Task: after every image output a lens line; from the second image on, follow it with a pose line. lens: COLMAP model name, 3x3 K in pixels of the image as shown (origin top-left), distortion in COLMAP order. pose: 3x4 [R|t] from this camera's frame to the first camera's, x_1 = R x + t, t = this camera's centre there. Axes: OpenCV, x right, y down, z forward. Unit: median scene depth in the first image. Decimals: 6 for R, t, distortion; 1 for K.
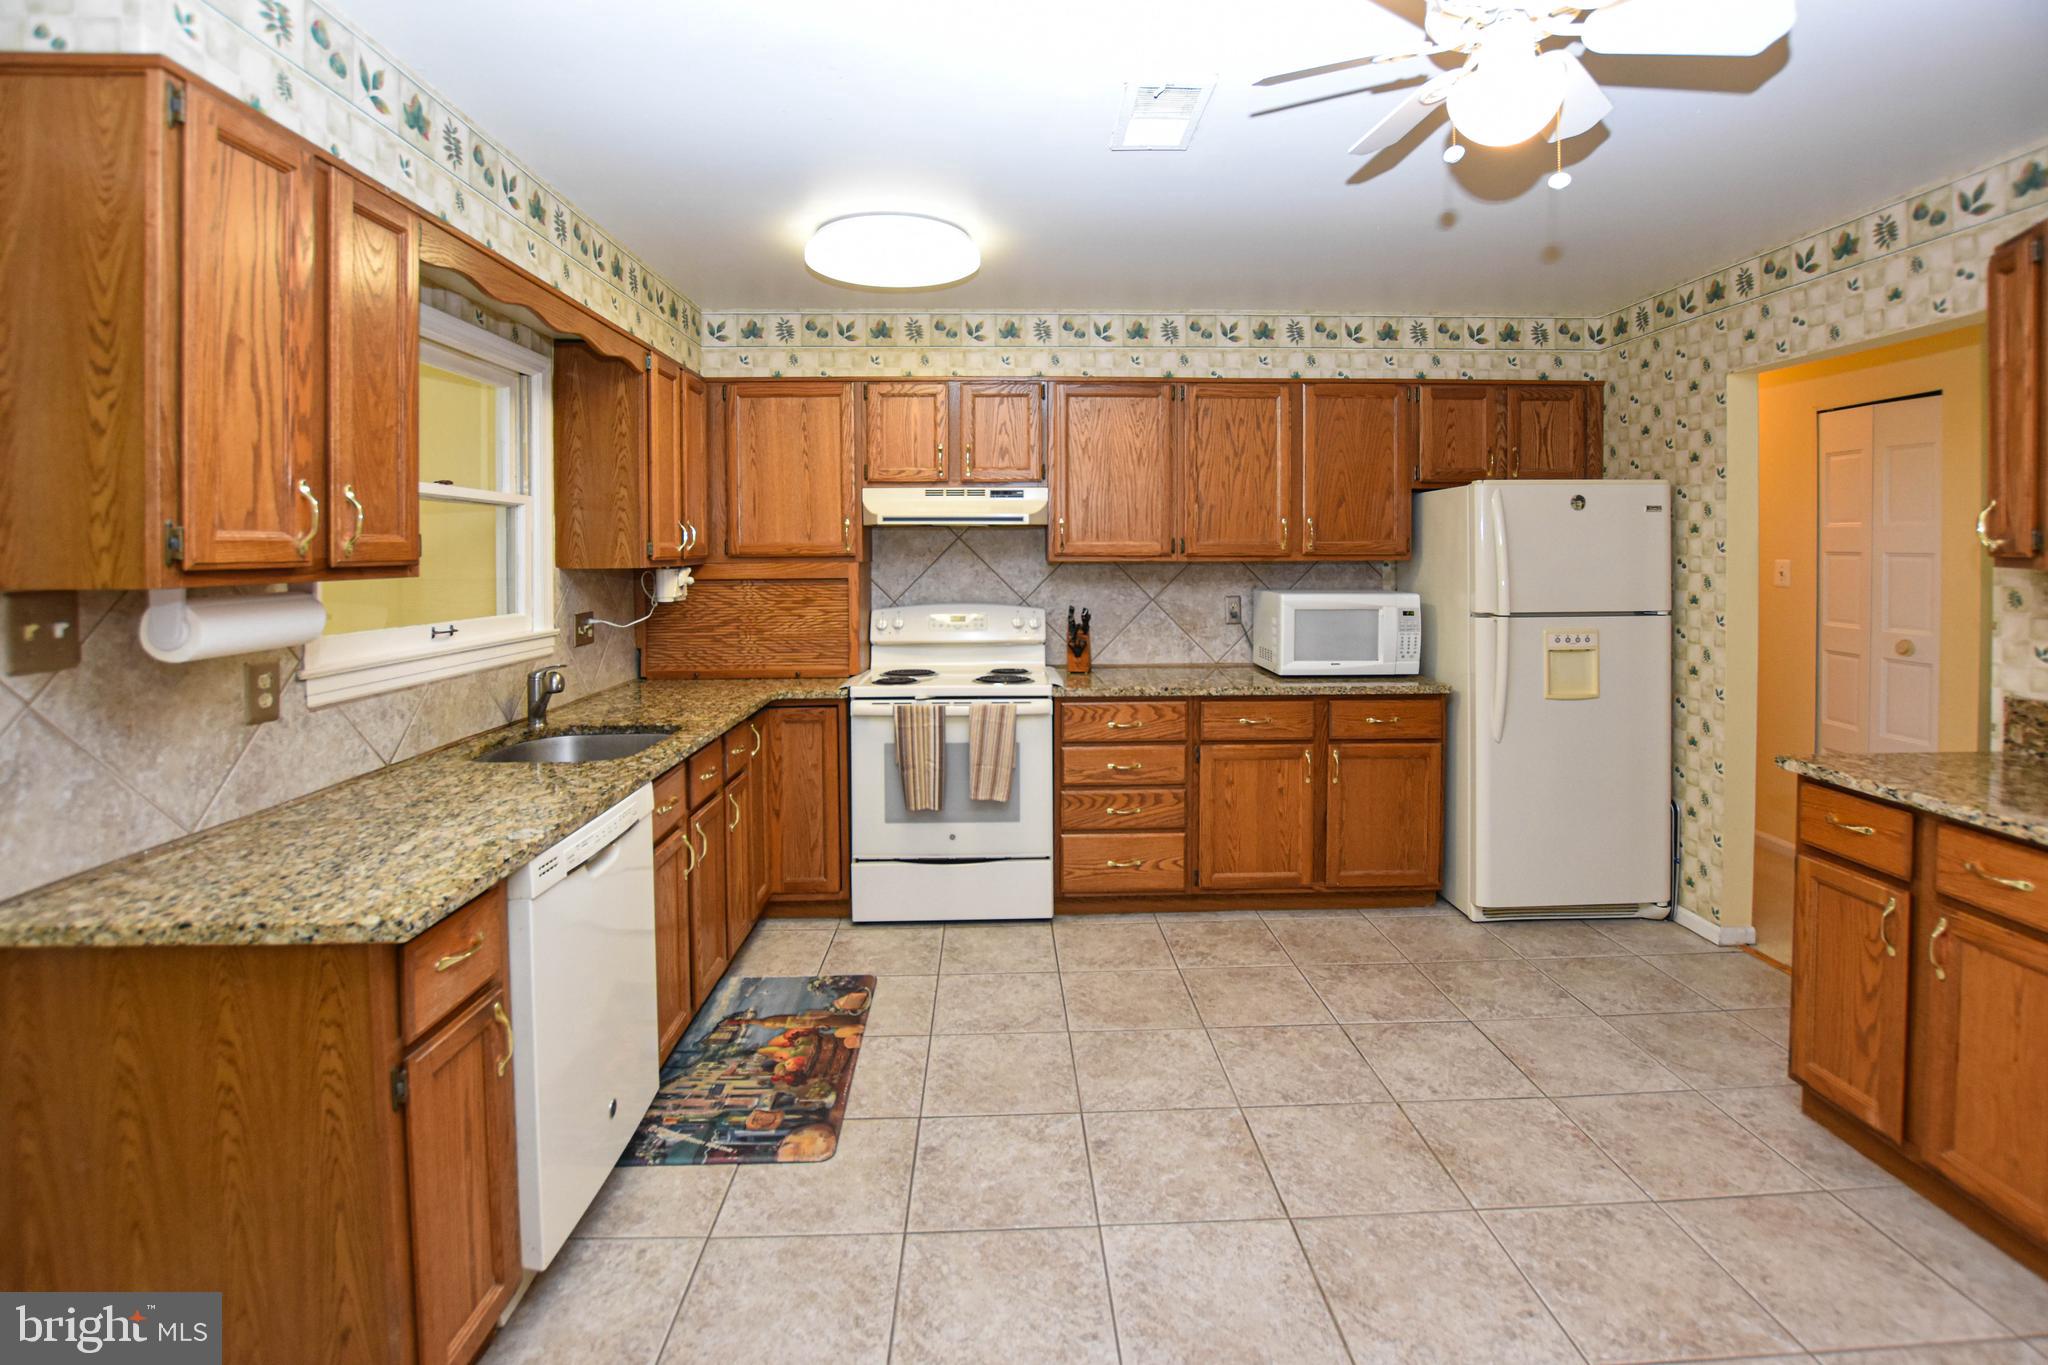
lens RADIAL K [[944.8, 0, 1036.3], [0, 944.8, 563.5], [0, 0, 1]] dist [-0.024753, 0.000699]
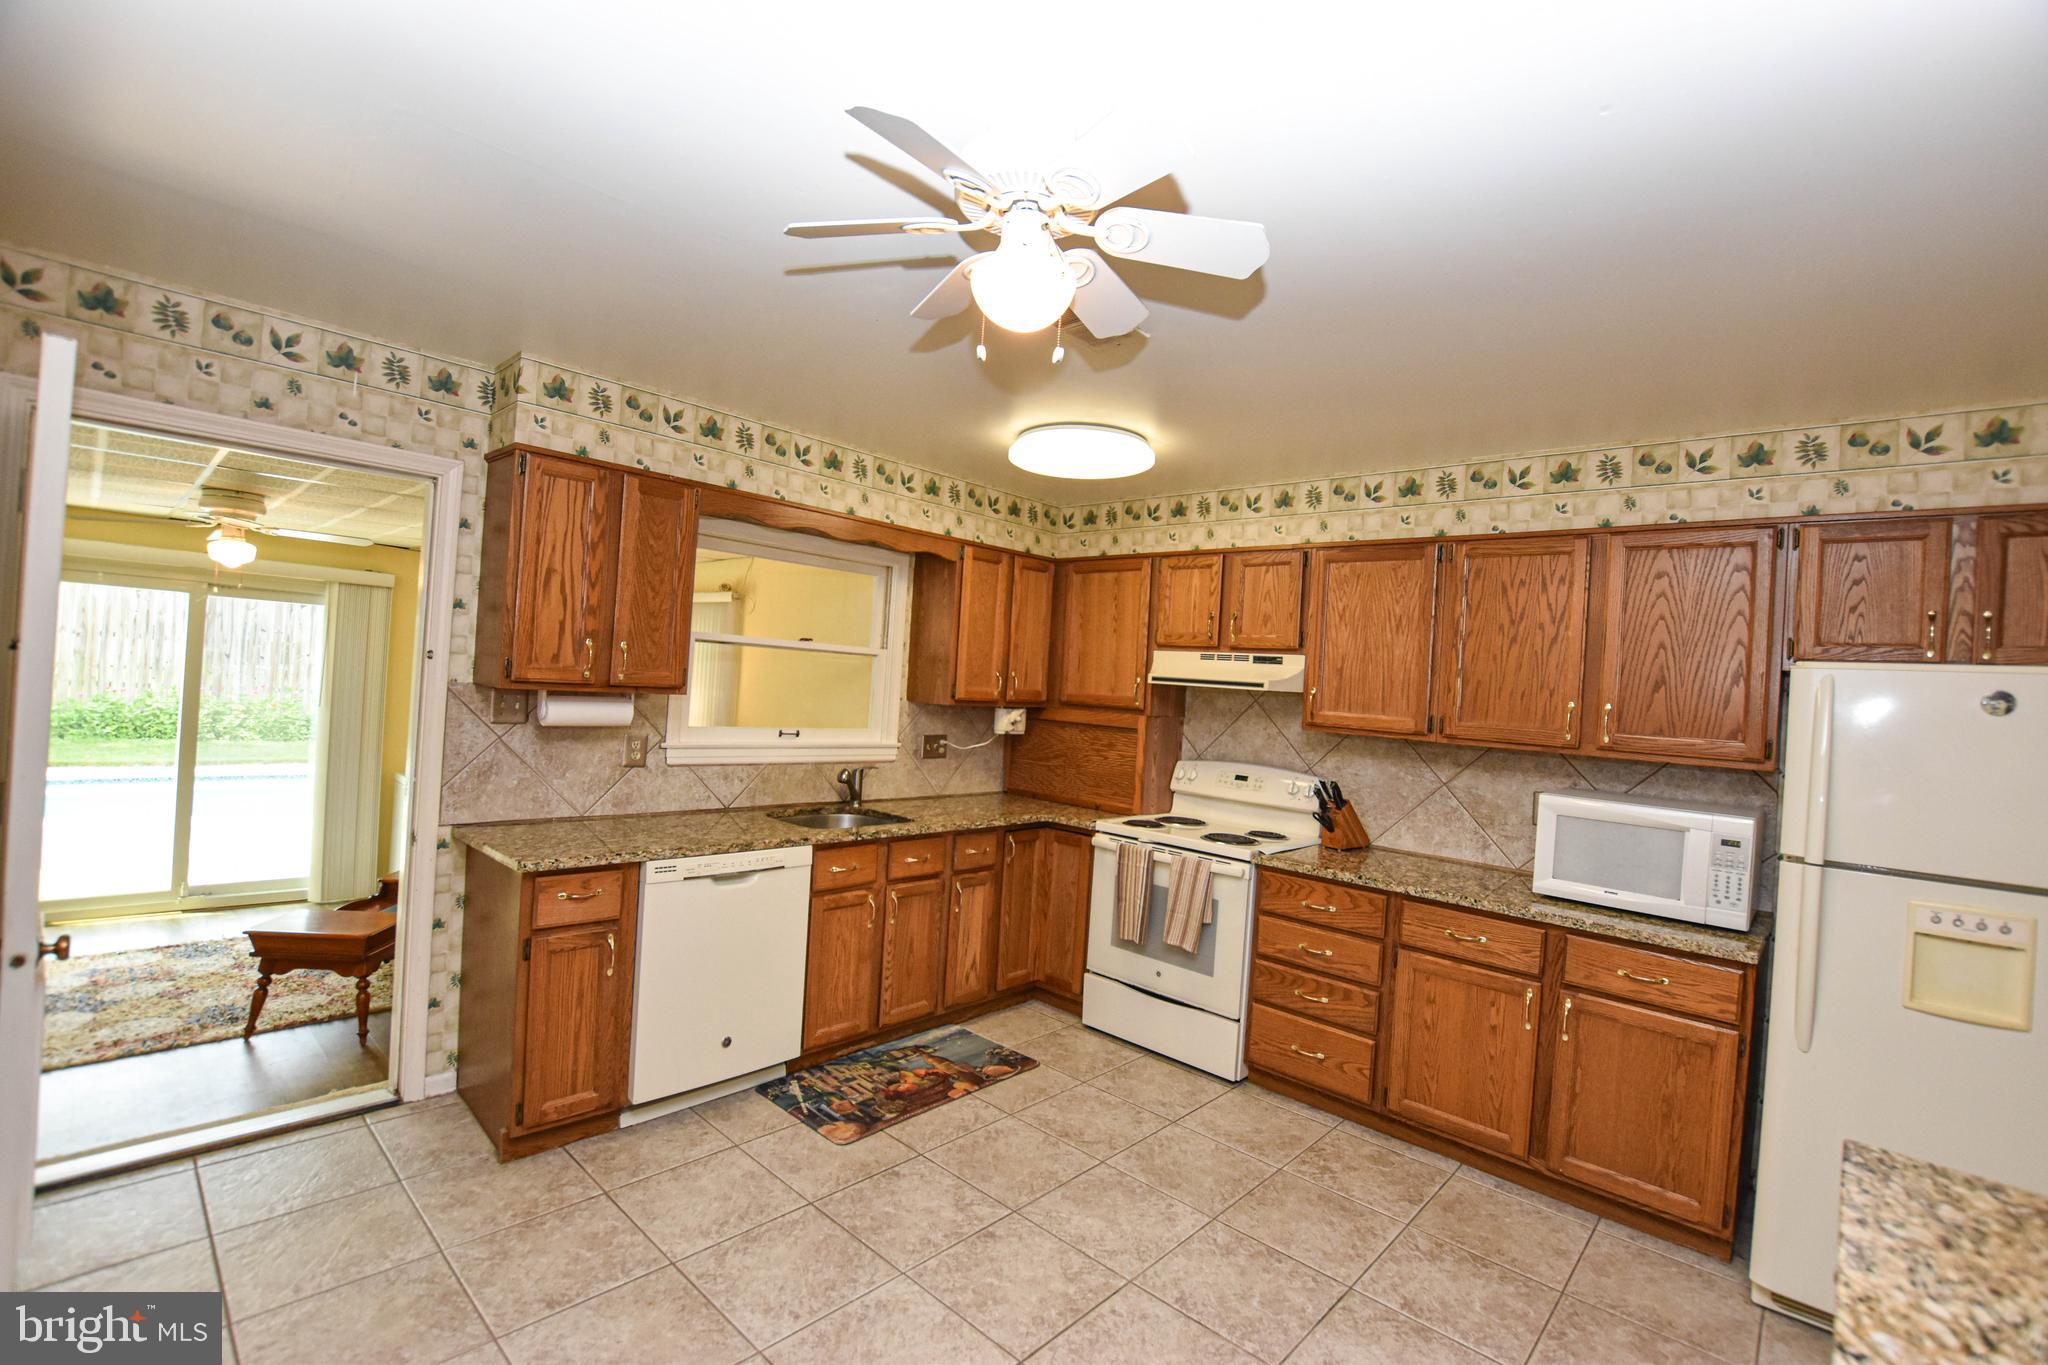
lens RADIAL K [[904.3, 0, 1033.9], [0, 904.3, 678.0], [0, 0, 1]] dist [-0.040112, 0.007588]
pose [[0.705856, 0.047129, -0.706786, 0.527103], [-0.077662, 0.996918, -0.011084, -0.026109], [0.704085, 0.062714, 0.707341, 0.148832]]
